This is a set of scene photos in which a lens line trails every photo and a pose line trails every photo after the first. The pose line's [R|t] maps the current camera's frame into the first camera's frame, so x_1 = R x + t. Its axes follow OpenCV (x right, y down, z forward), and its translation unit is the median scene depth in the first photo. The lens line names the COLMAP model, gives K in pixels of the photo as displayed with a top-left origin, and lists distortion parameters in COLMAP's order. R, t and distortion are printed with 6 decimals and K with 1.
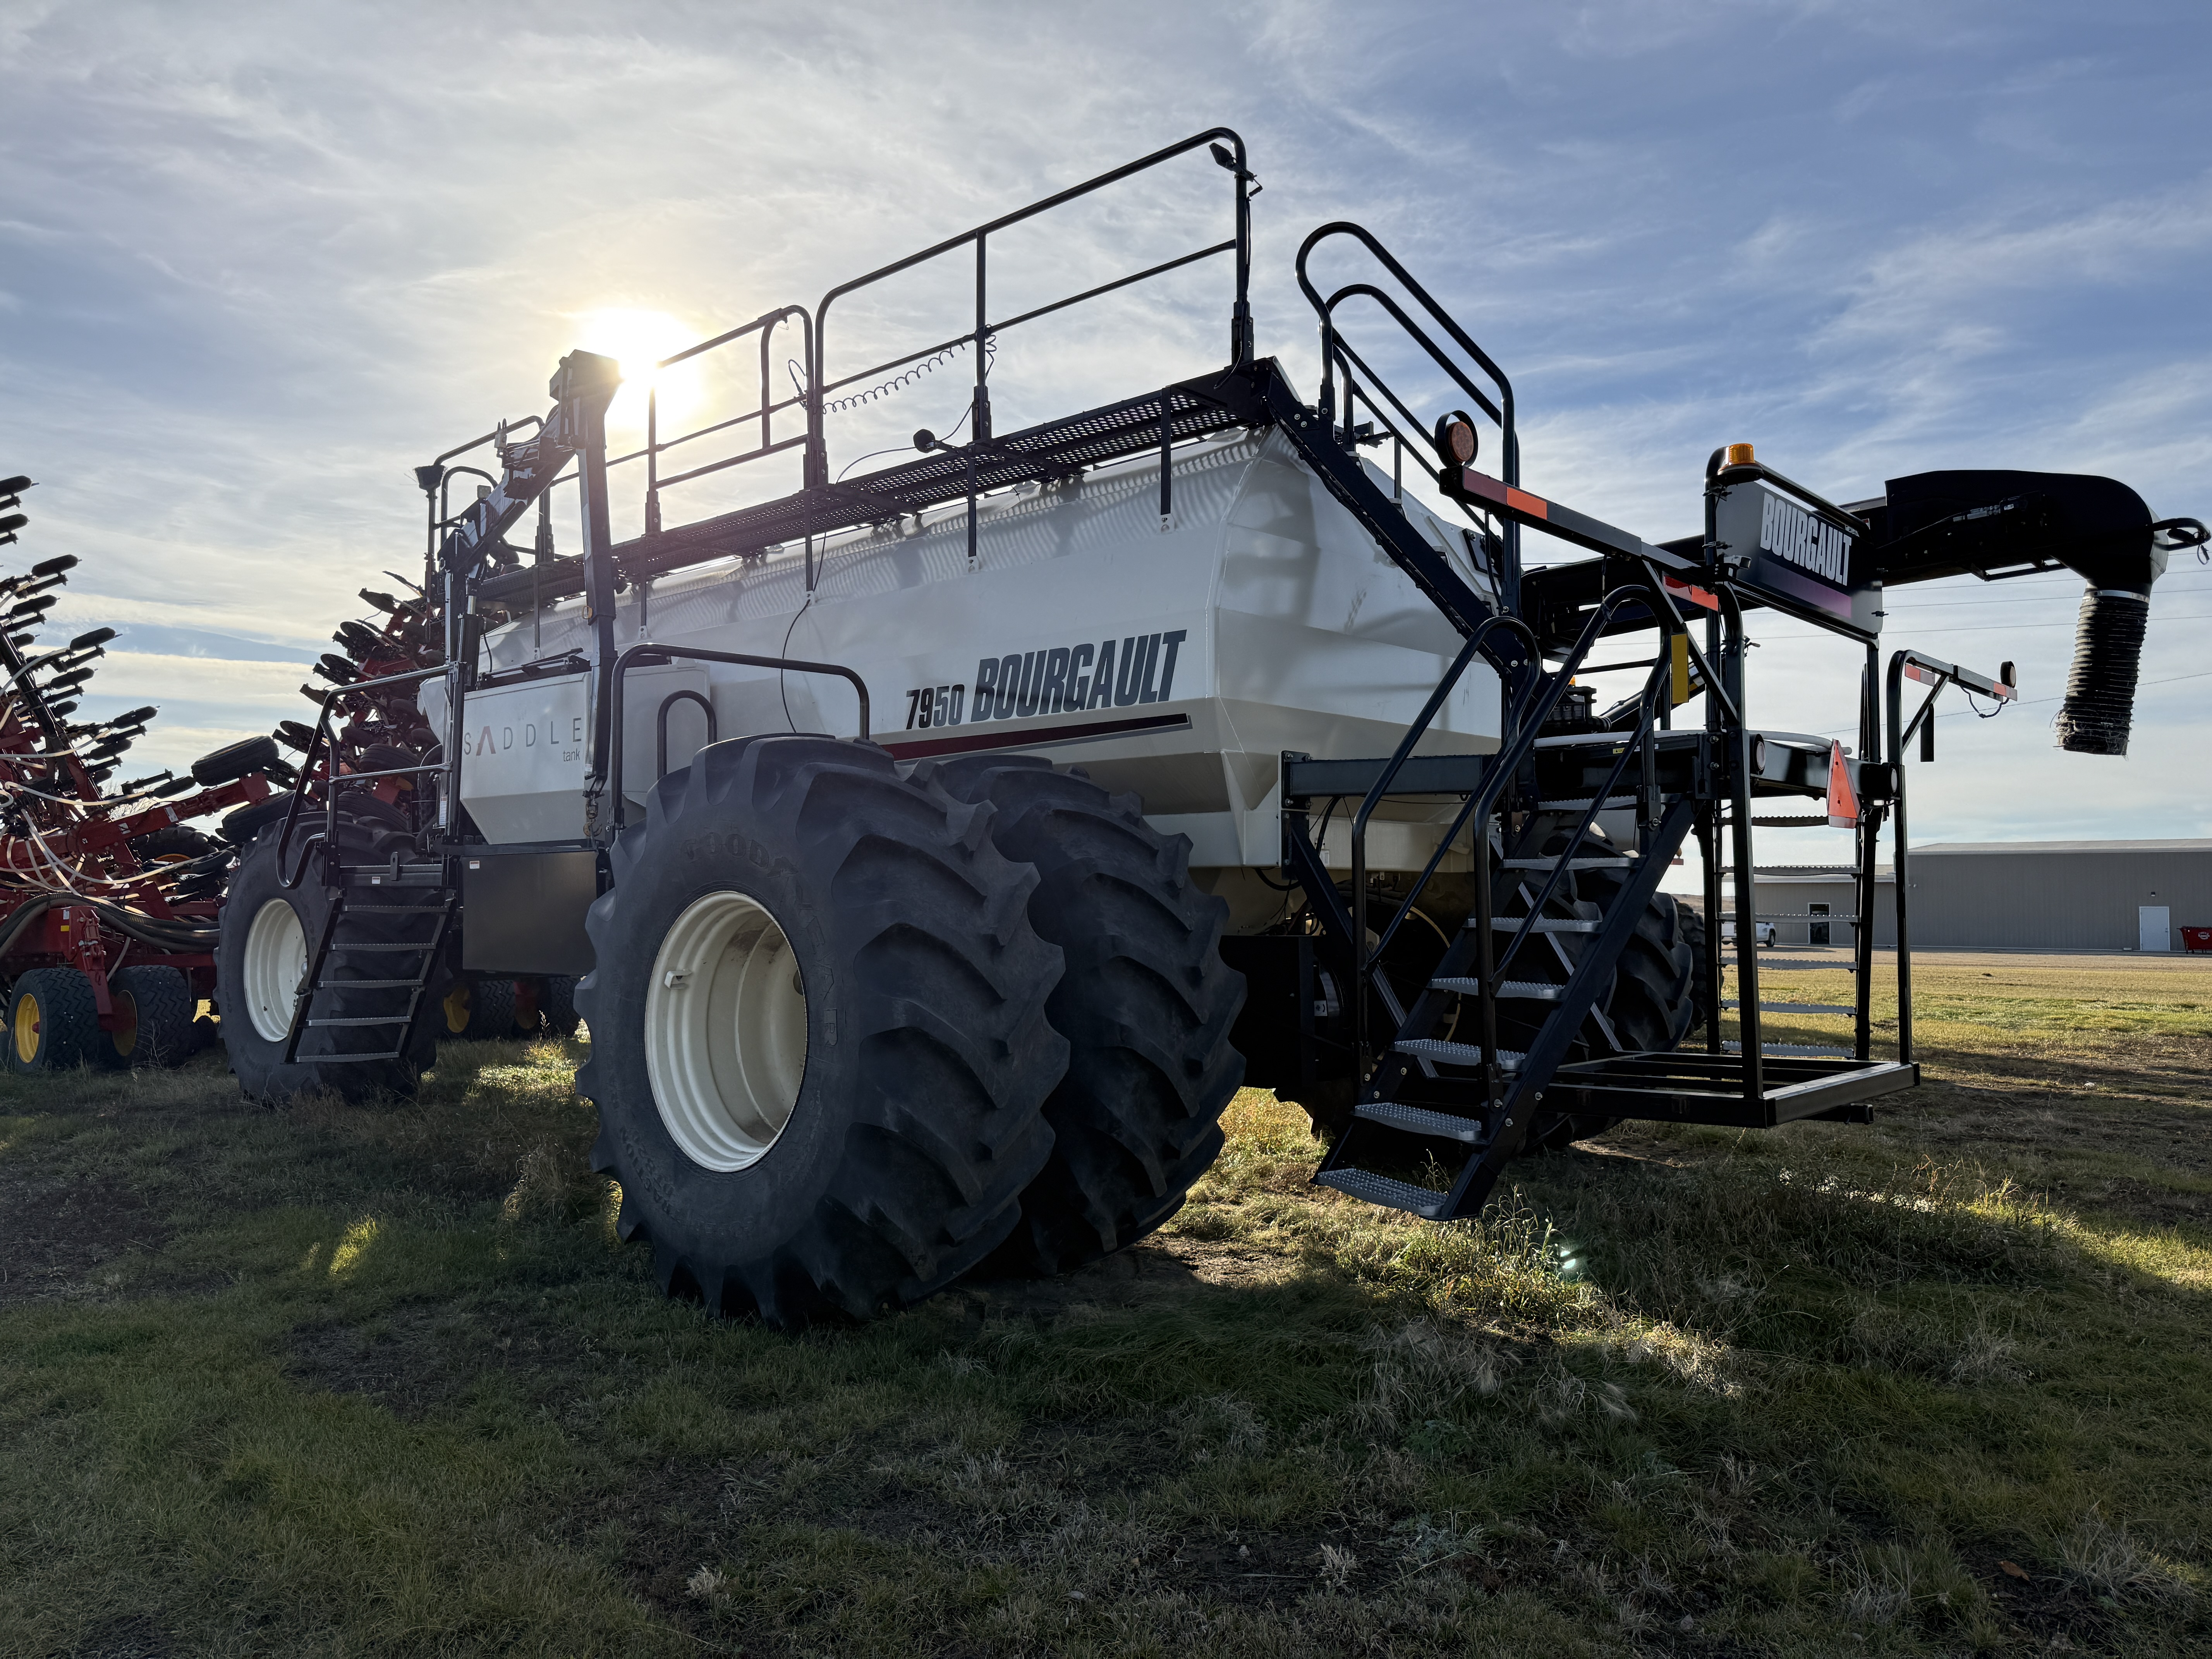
lens RADIAL K [[1576.9, 0, 1145.7], [0, 1576.9, 823.9], [0, 0, 1]] dist [0.062689, -0.048074]
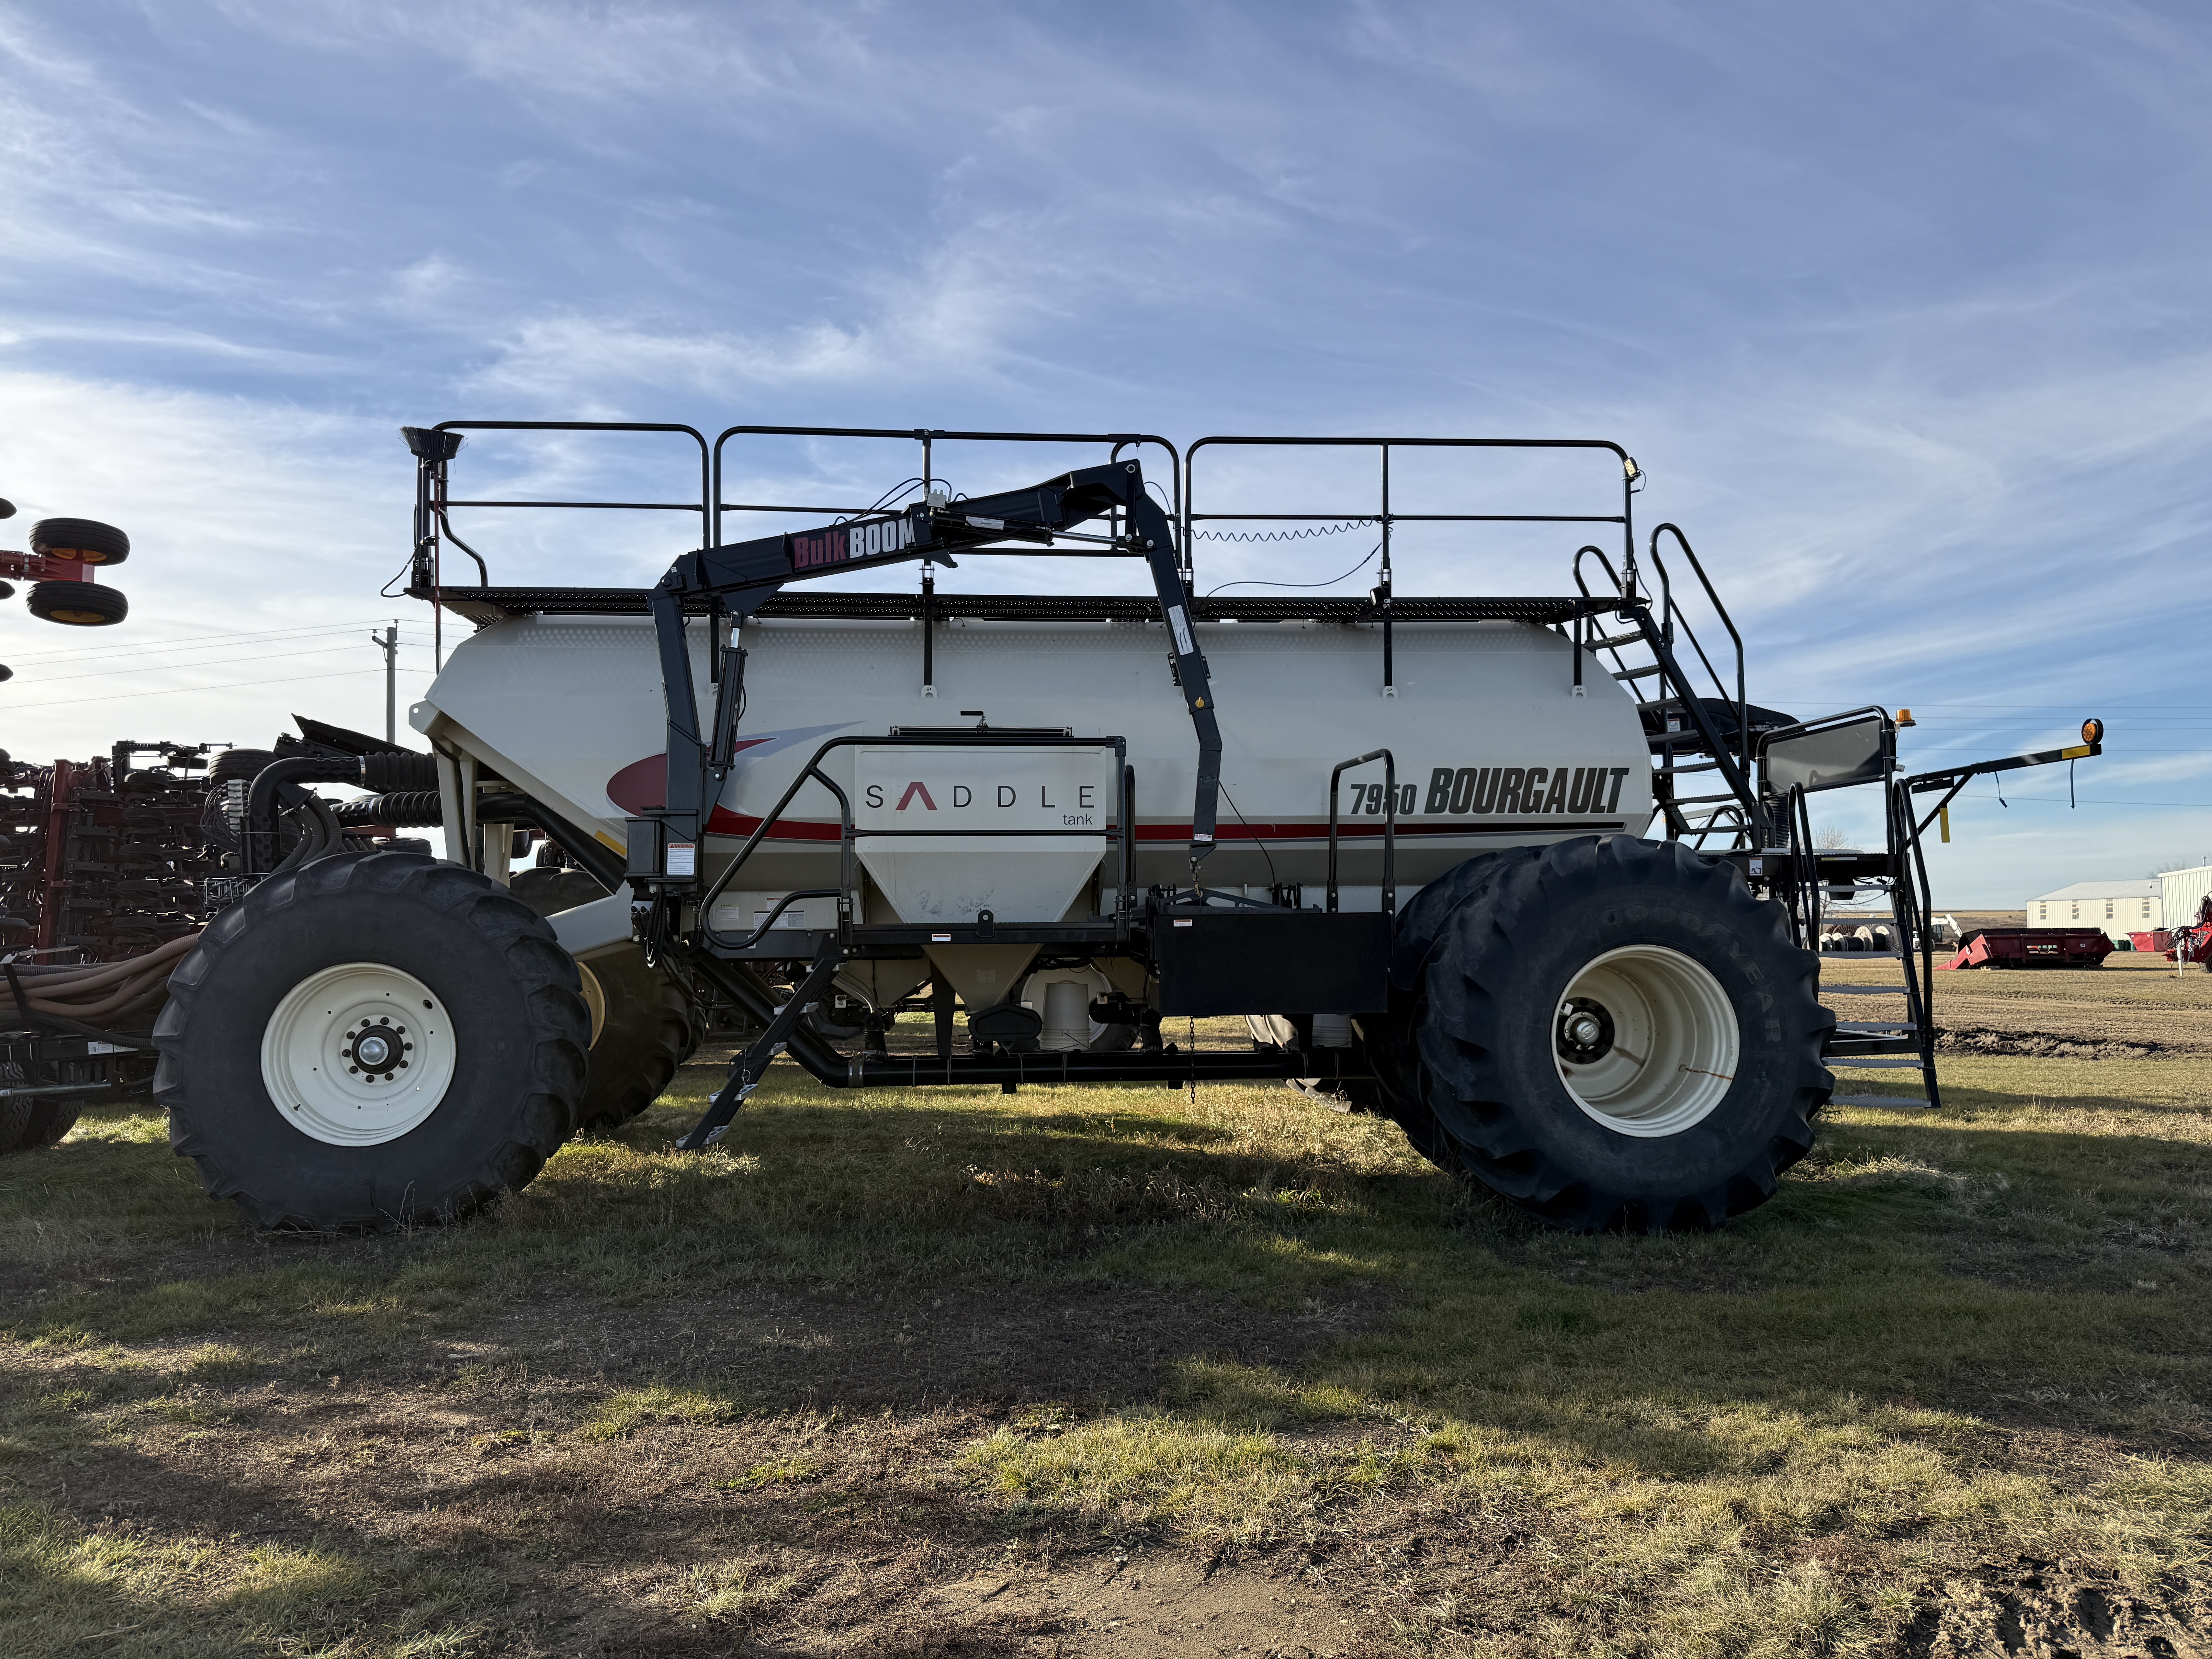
lens RADIAL K [[1552.9, 0, 1106.0], [0, 1552.9, 829.5], [0, 0, 1]] dist [-0.001088, -0.005413]
pose [[0.691208, 0.034379, 0.721838, -1.283076], [-0.025128, 0.999407, -0.023538, -0.013653], [-0.722219, -0.001868, 0.691662, 0.292987]]
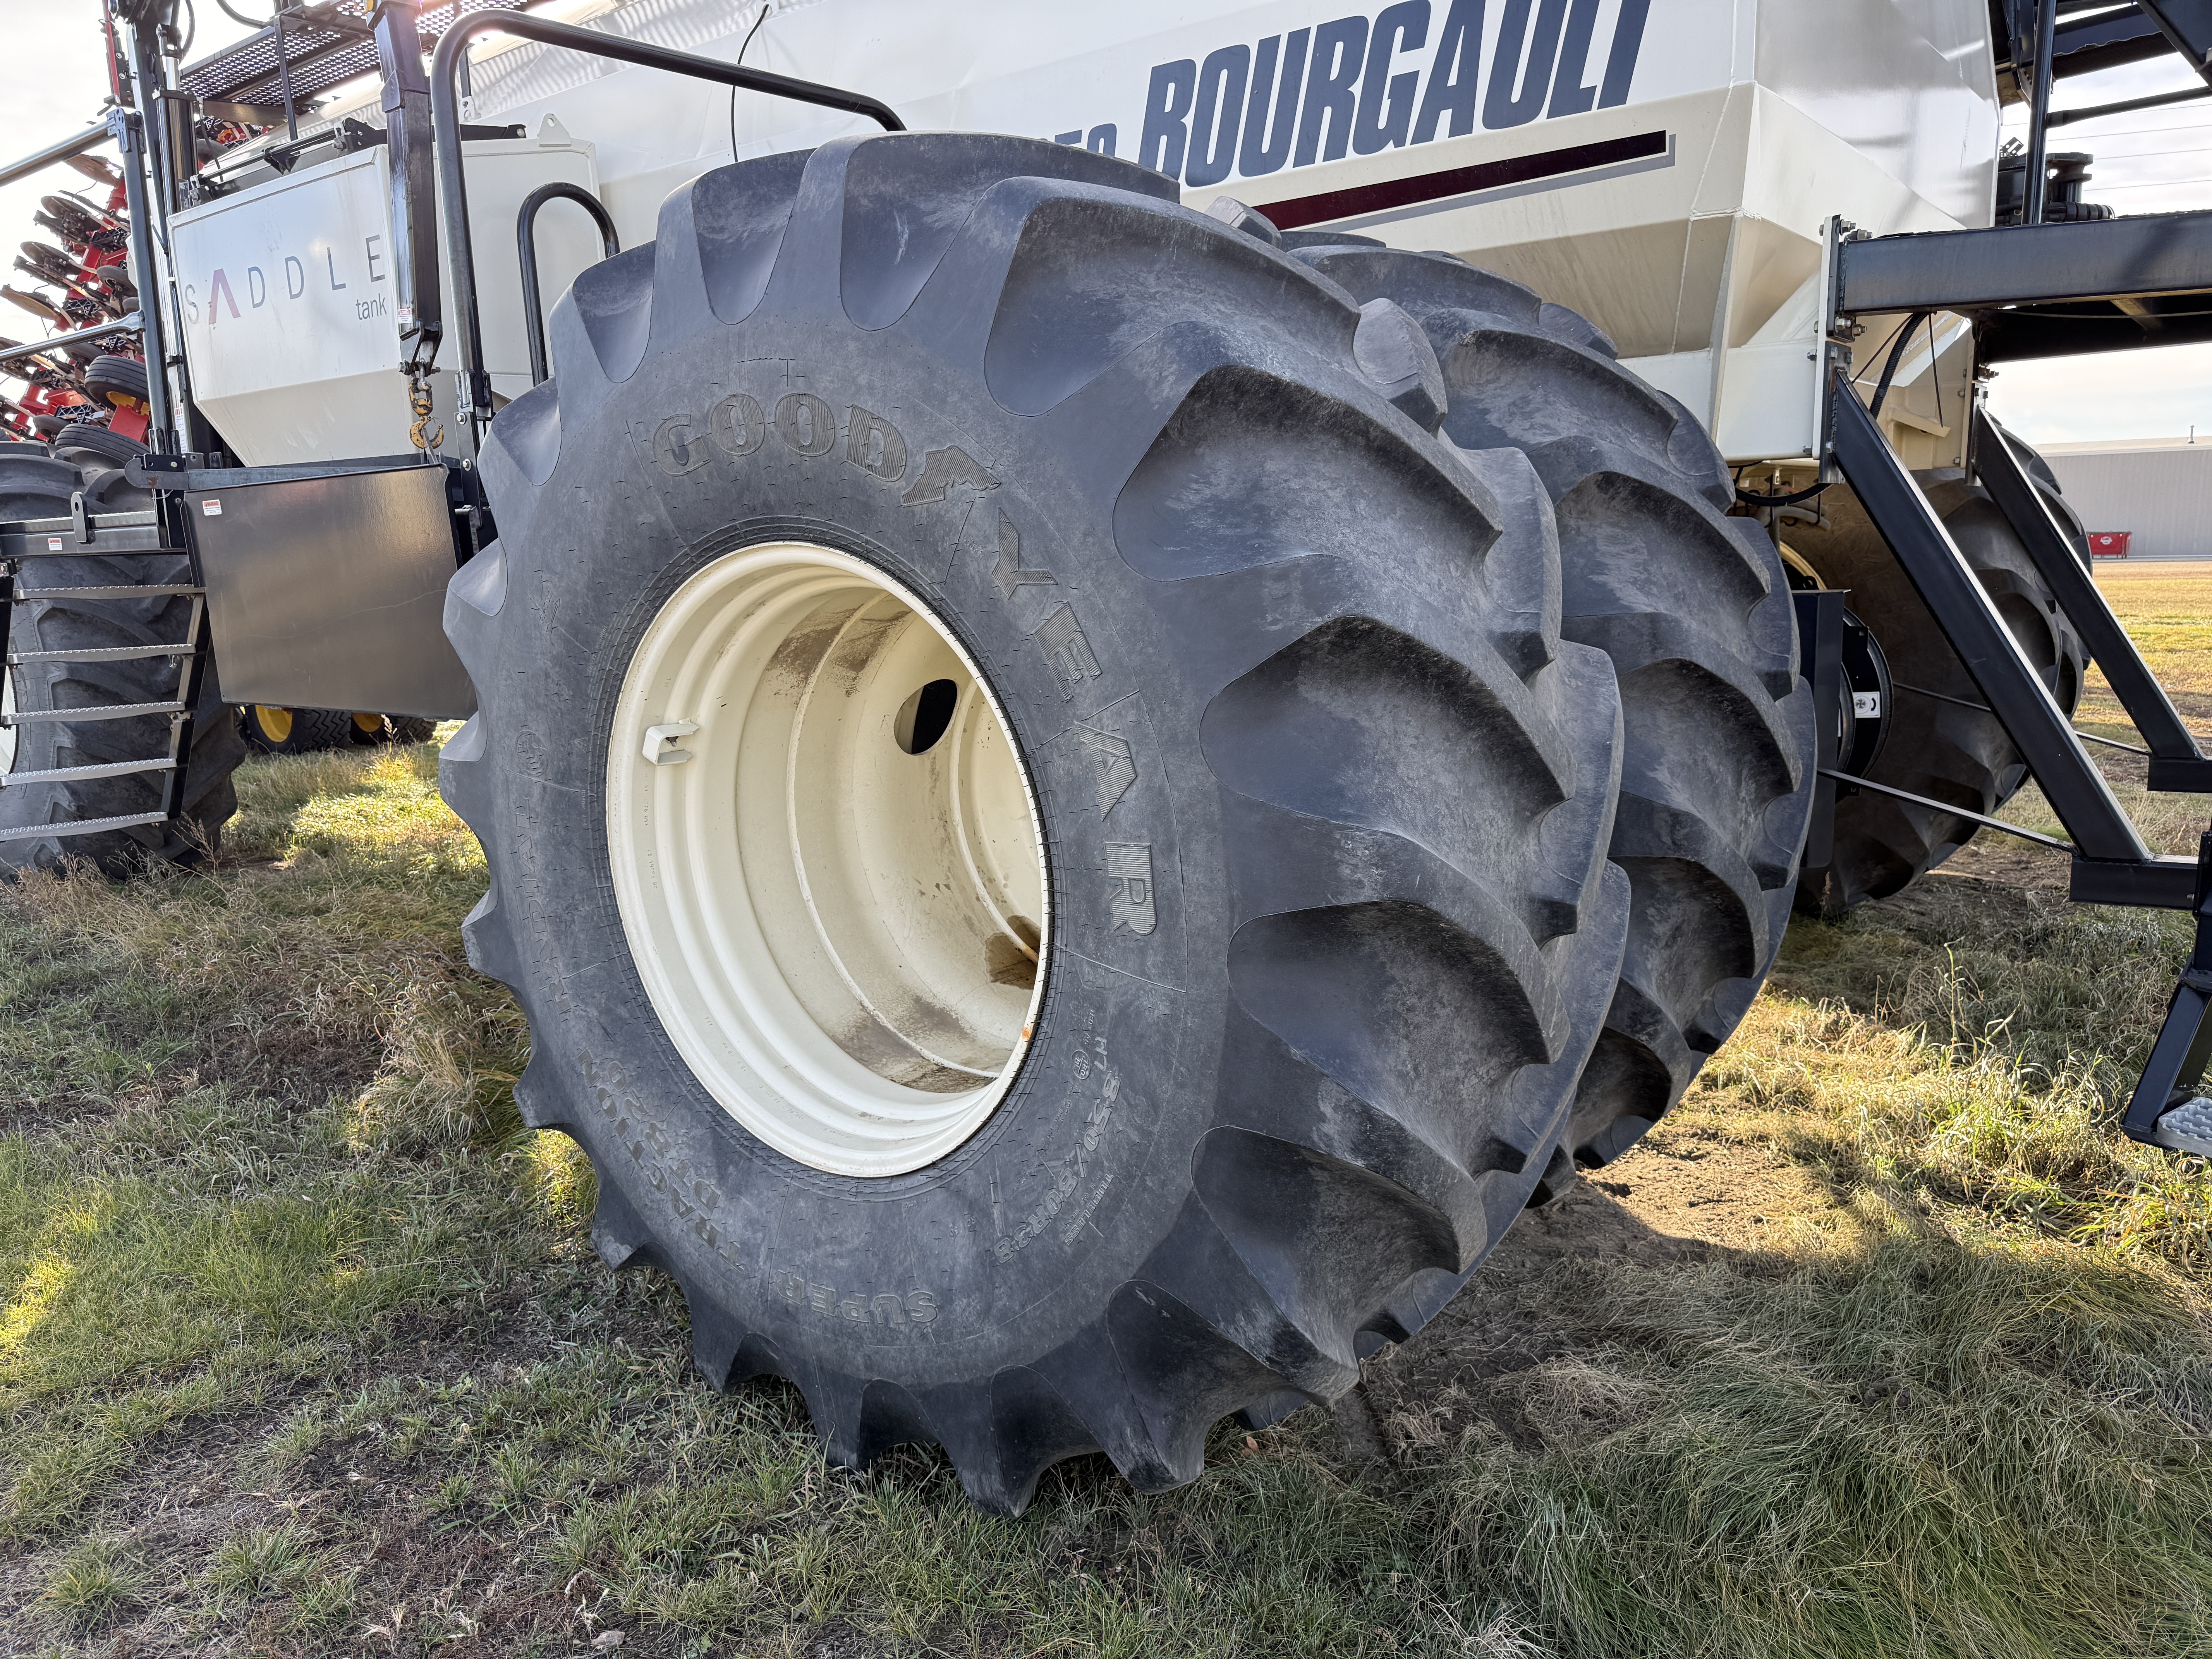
lens RADIAL K [[1602.0, 0, 1120.2], [0, 1602.0, 855.4], [0, 0, 1]] dist [0.052348, -0.075433]
pose [[0.997263, -0.045359, 0.058389, -0.161155], [0.030112, 0.970413, 0.239566, 0.018602], [-0.067528, -0.237152, 0.969123, 0.443806]]
